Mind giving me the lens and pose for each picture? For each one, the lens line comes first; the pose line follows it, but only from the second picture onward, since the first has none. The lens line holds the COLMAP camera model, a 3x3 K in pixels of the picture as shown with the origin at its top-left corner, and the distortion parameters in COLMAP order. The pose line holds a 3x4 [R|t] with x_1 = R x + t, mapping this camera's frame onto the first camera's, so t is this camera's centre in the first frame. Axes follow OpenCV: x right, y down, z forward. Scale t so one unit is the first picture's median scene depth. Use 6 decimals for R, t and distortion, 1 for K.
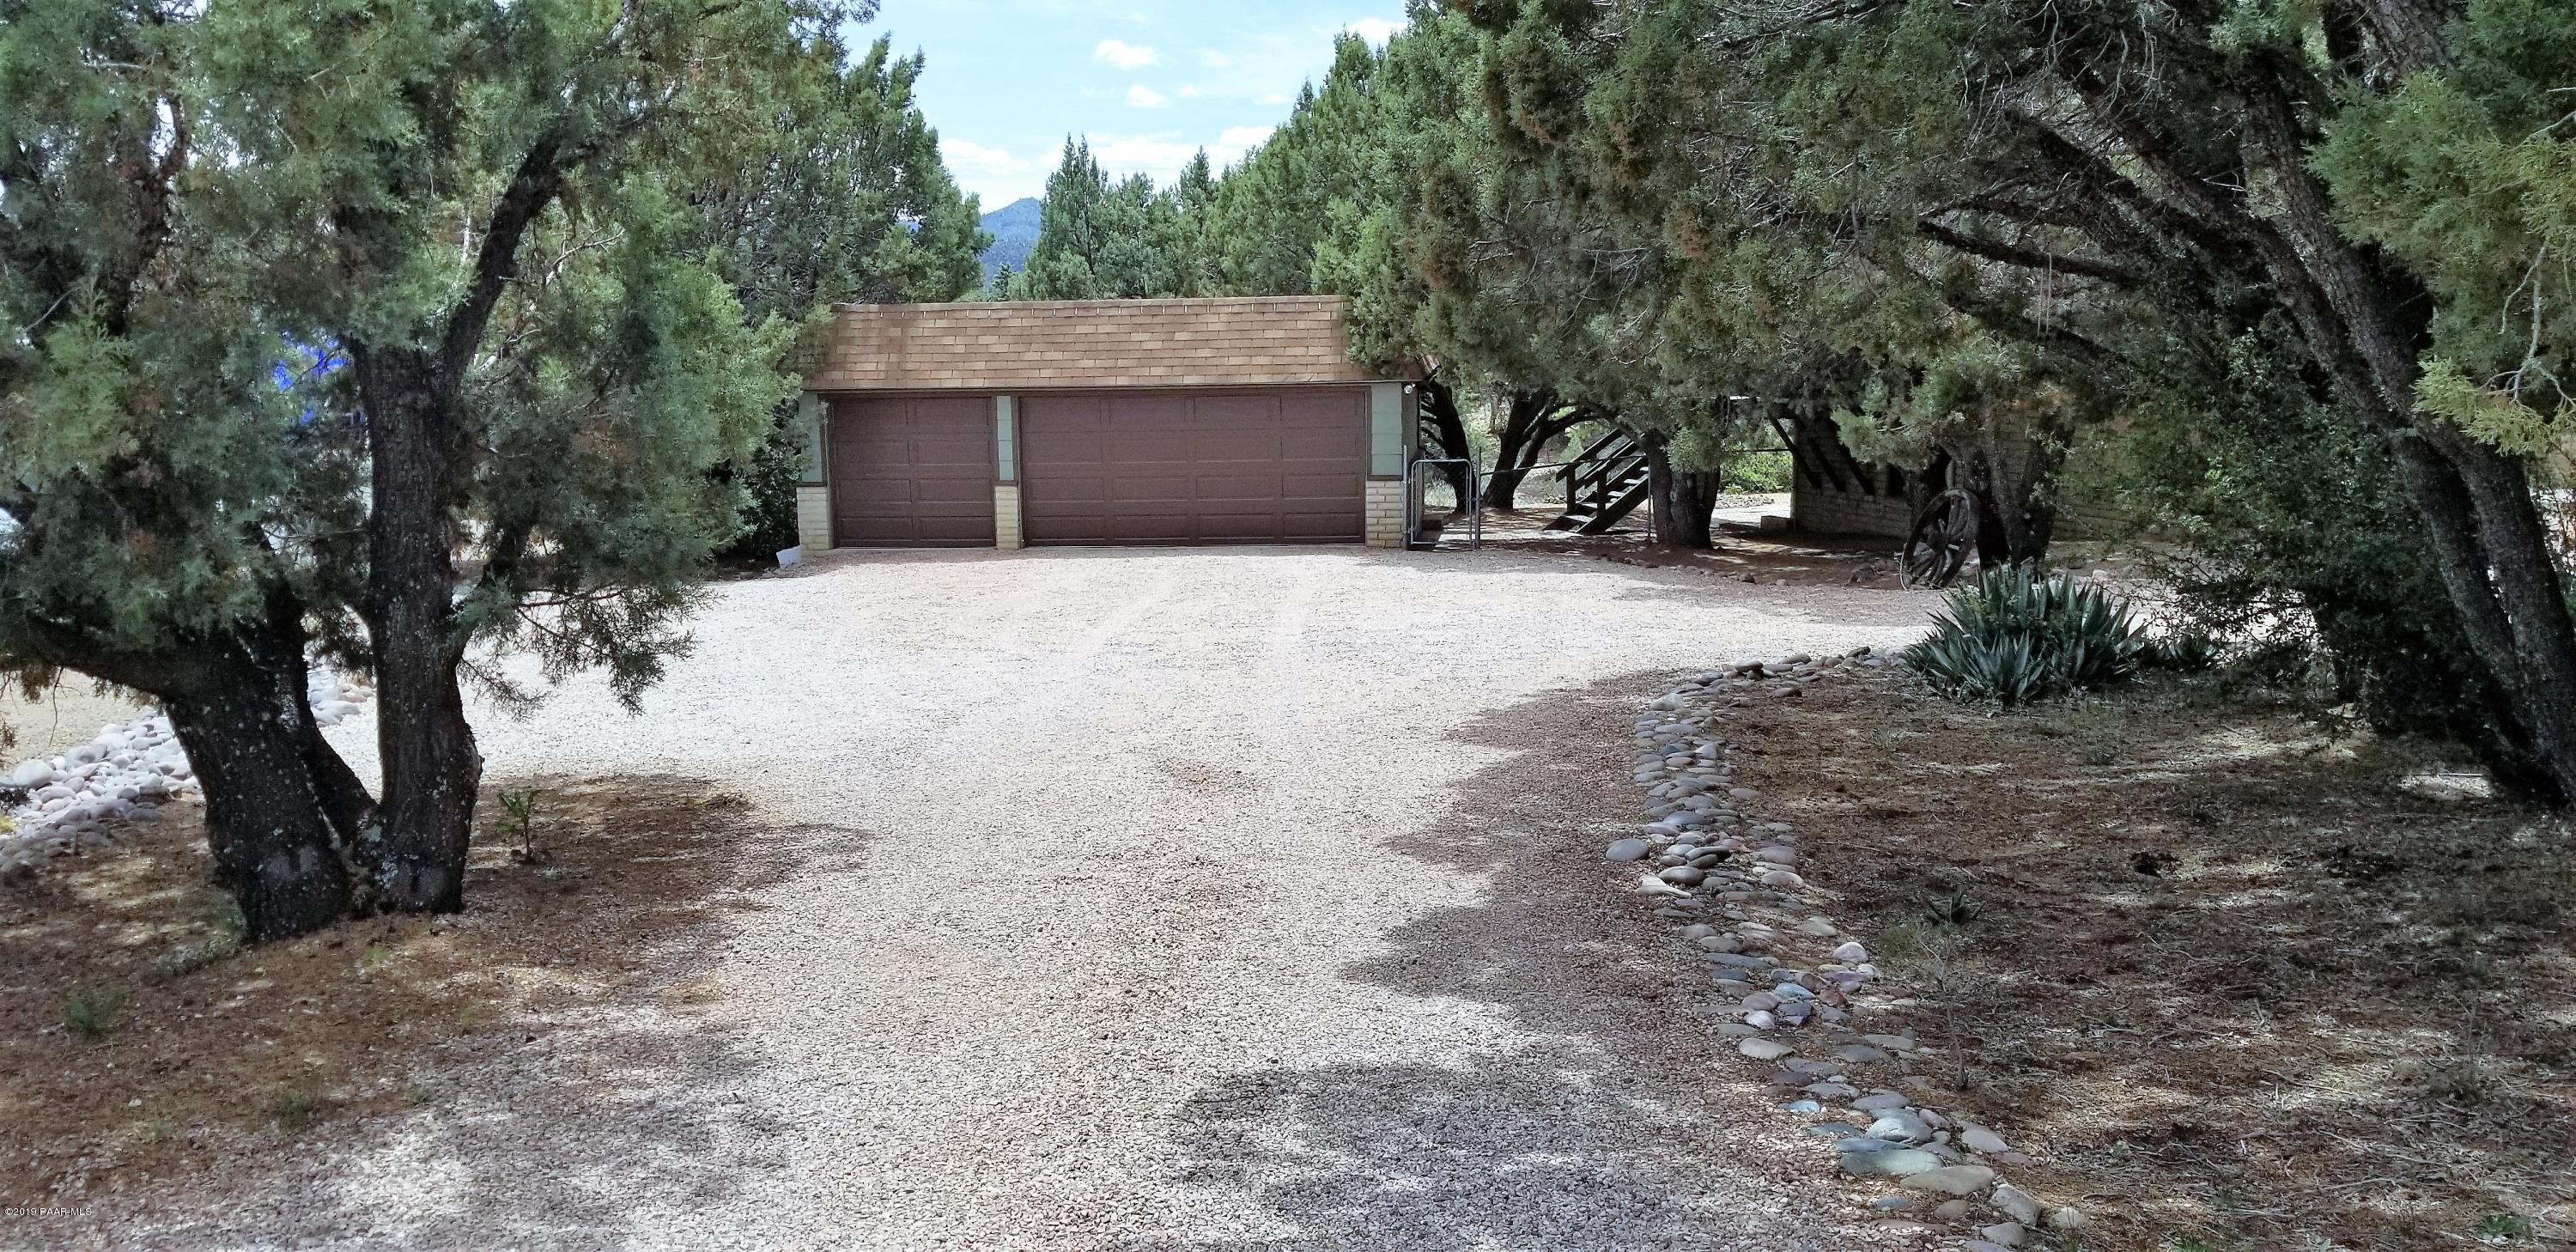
lens RADIAL K [[2093.8, 0, 1288.0], [0, 2093.8, 626.0], [0, 0, 1]] dist [0.136763, -0.295143]
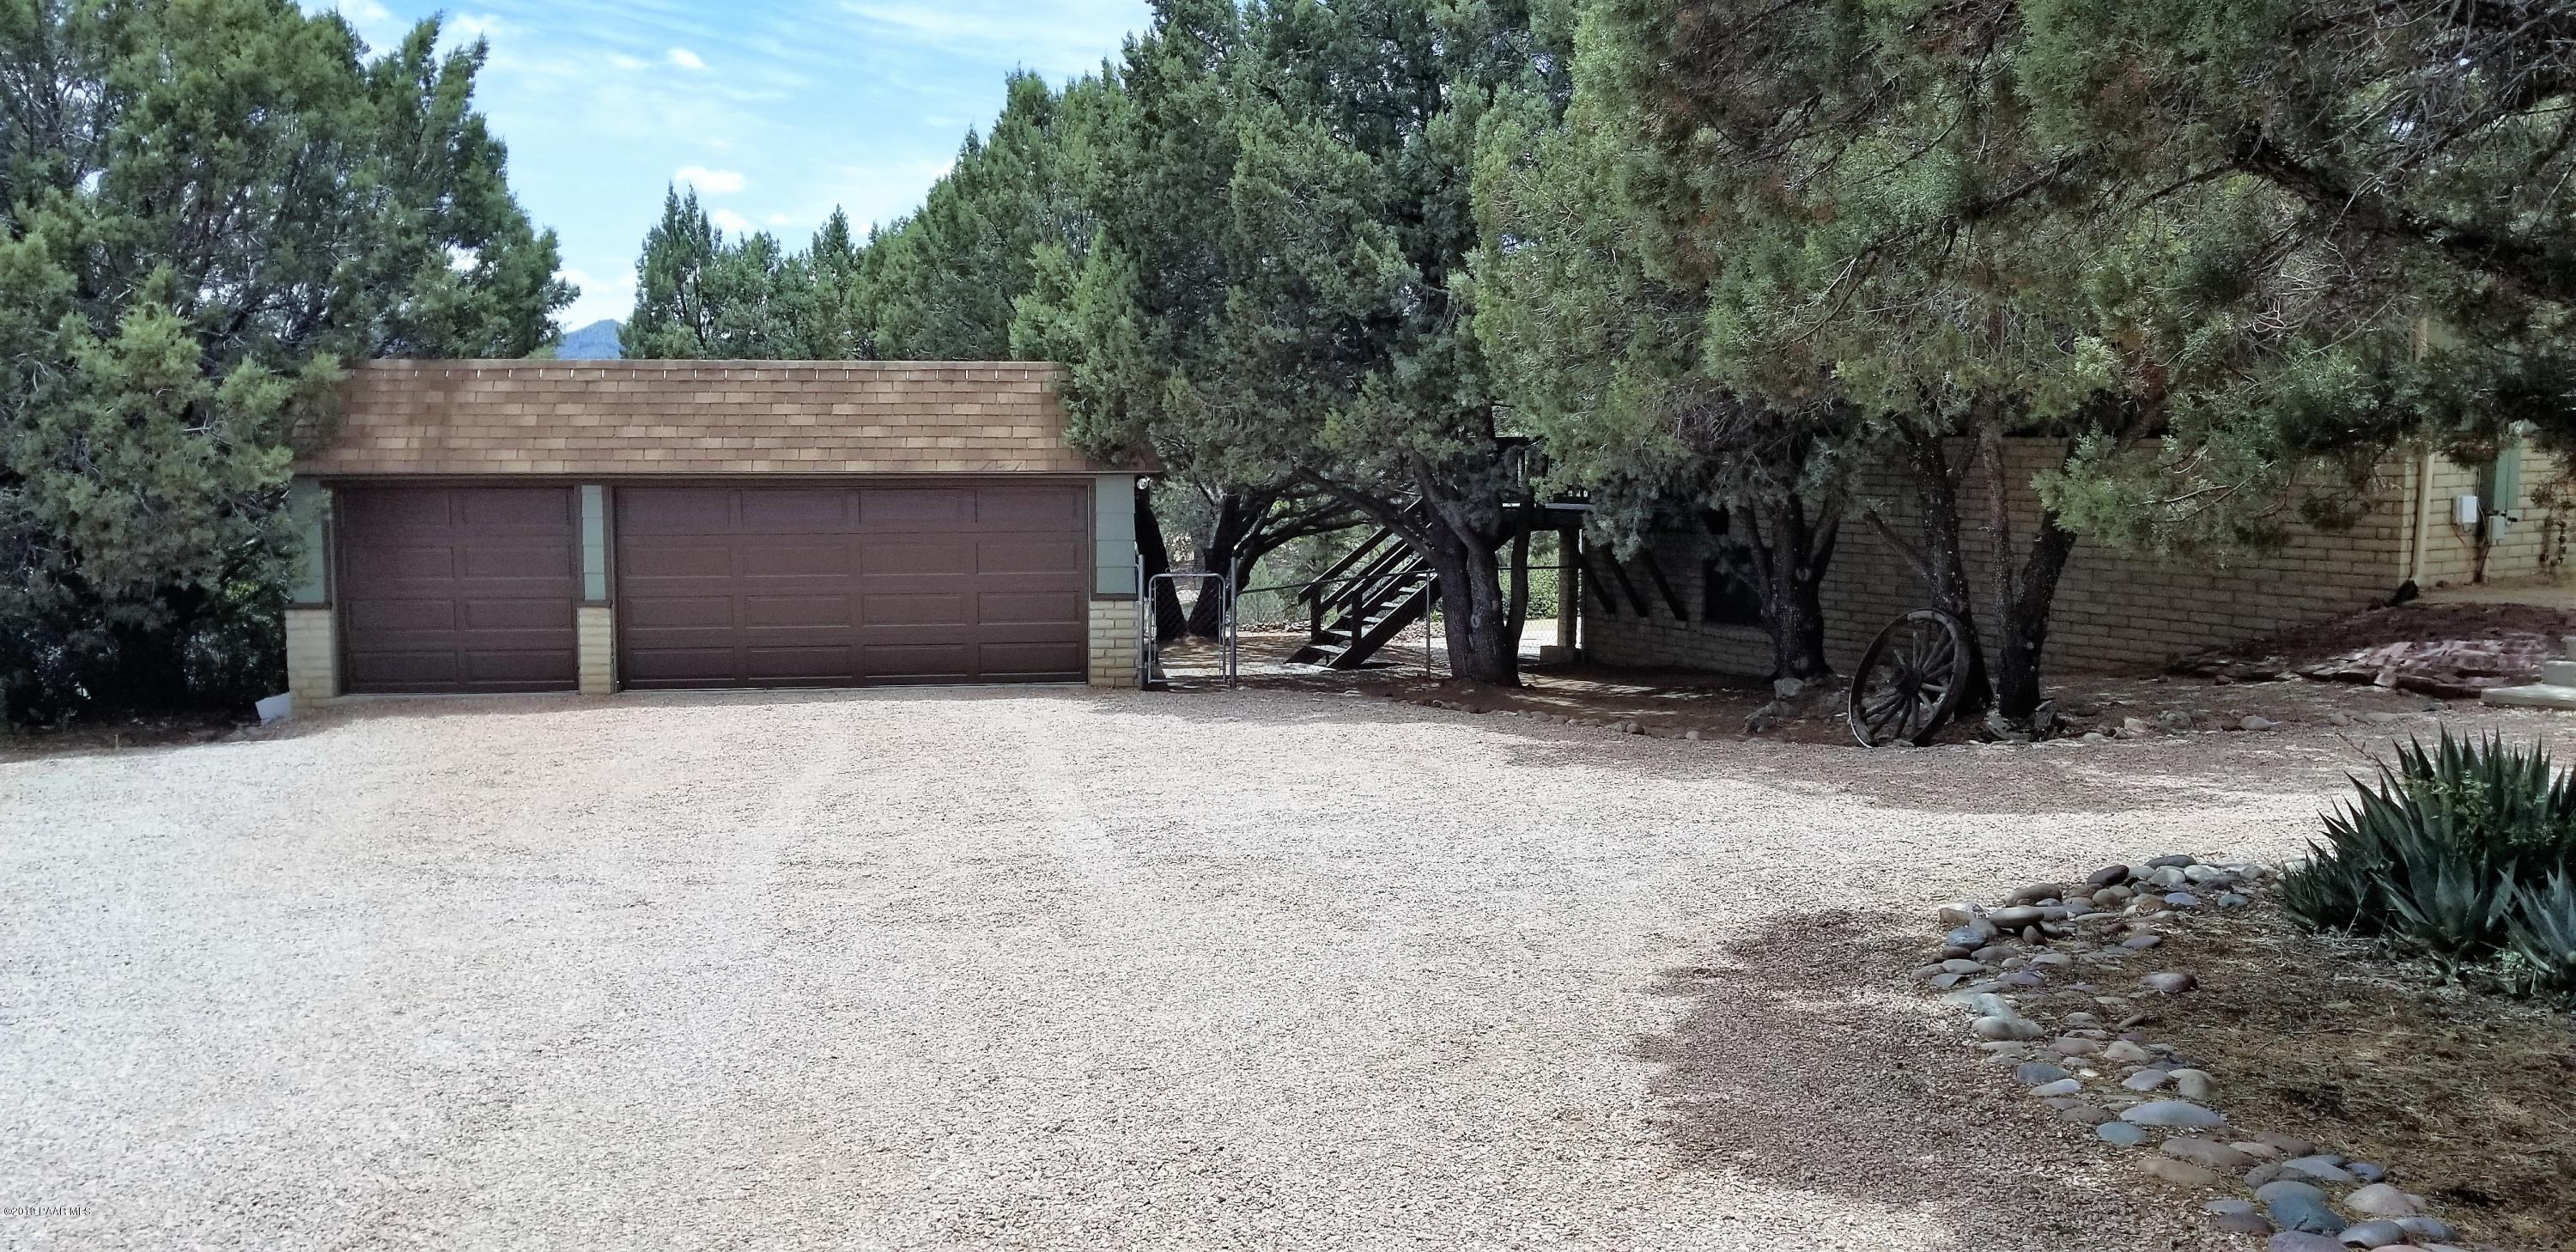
lens RADIAL K [[2093.8, 0, 1288.0], [0, 2093.8, 626.0], [0, 0, 1]] dist [0.136763, -0.295143]
pose [[0.982200, -0.001616, 0.187831, -0.035481], [0.013165, 0.998096, -0.060251, -0.012707], [-0.187376, 0.061651, 0.980352, 0.231918]]
